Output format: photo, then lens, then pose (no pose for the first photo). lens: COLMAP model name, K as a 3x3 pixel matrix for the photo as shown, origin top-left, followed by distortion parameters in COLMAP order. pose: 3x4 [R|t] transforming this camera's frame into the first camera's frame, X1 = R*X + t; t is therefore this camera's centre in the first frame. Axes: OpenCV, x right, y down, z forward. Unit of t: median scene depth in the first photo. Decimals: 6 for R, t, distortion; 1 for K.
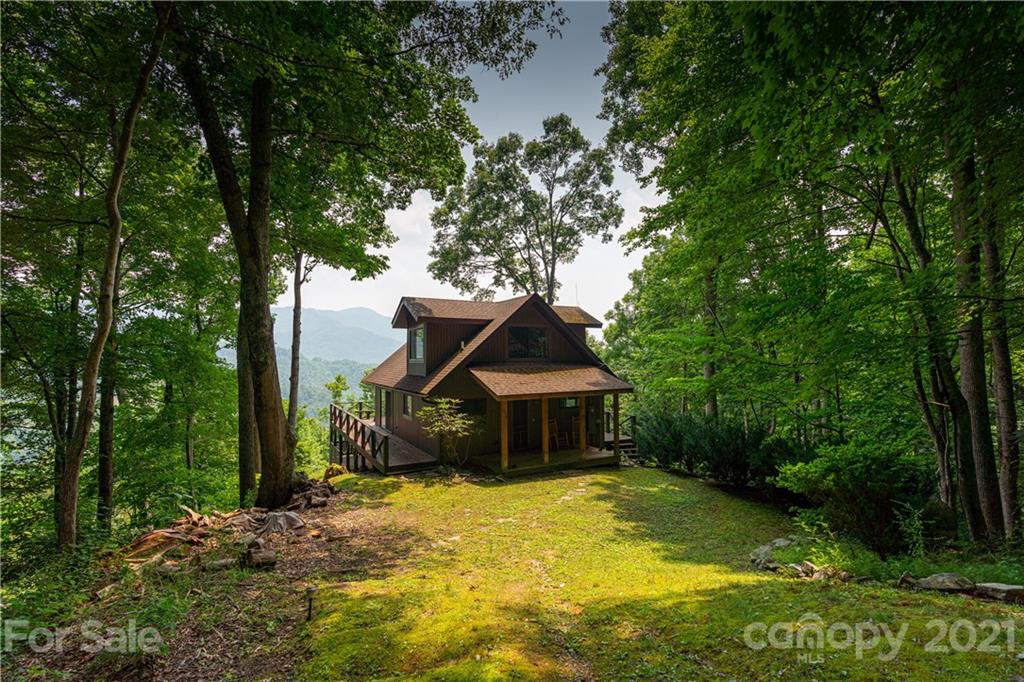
lens RADIAL K [[458.8, 0, 508.1], [0, 458.8, 345.9], [0, 0, 1]] dist [-0.008114, 0.003271]
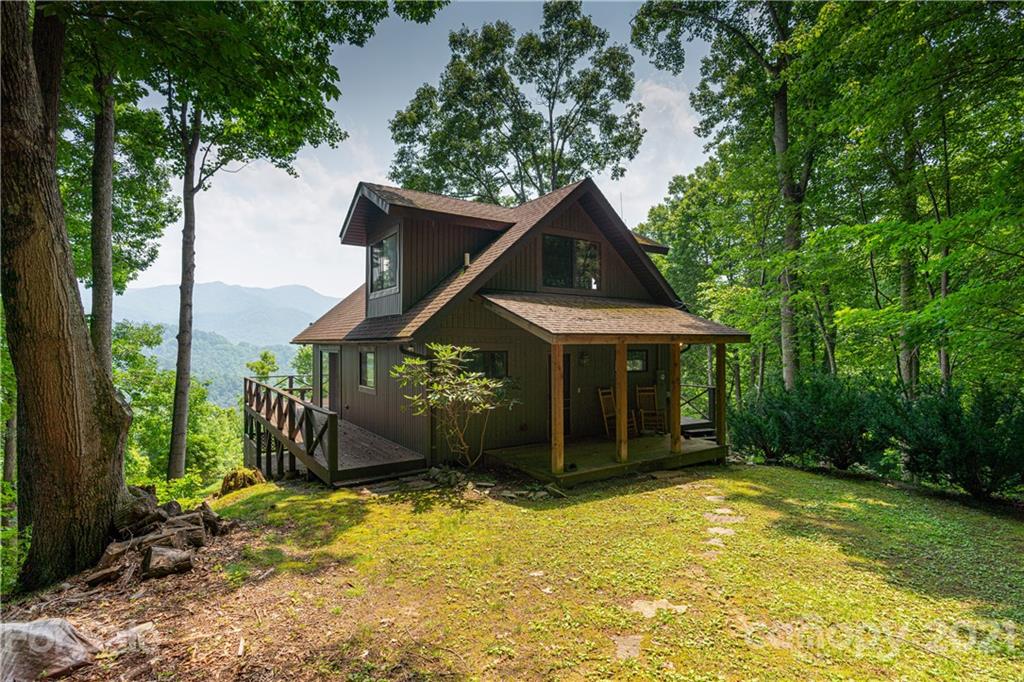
lens RADIAL K [[504.4, 0, 508.4], [0, 504.4, 346.5], [0, 0, 1]] dist [-0.006033, 0.002266]
pose [[0.996203, 0.004432, 0.086949, -0.091748], [-0.006803, 0.999613, 0.026992, 0.080523], [-0.086795, -0.027481, 0.995847, 0.321038]]
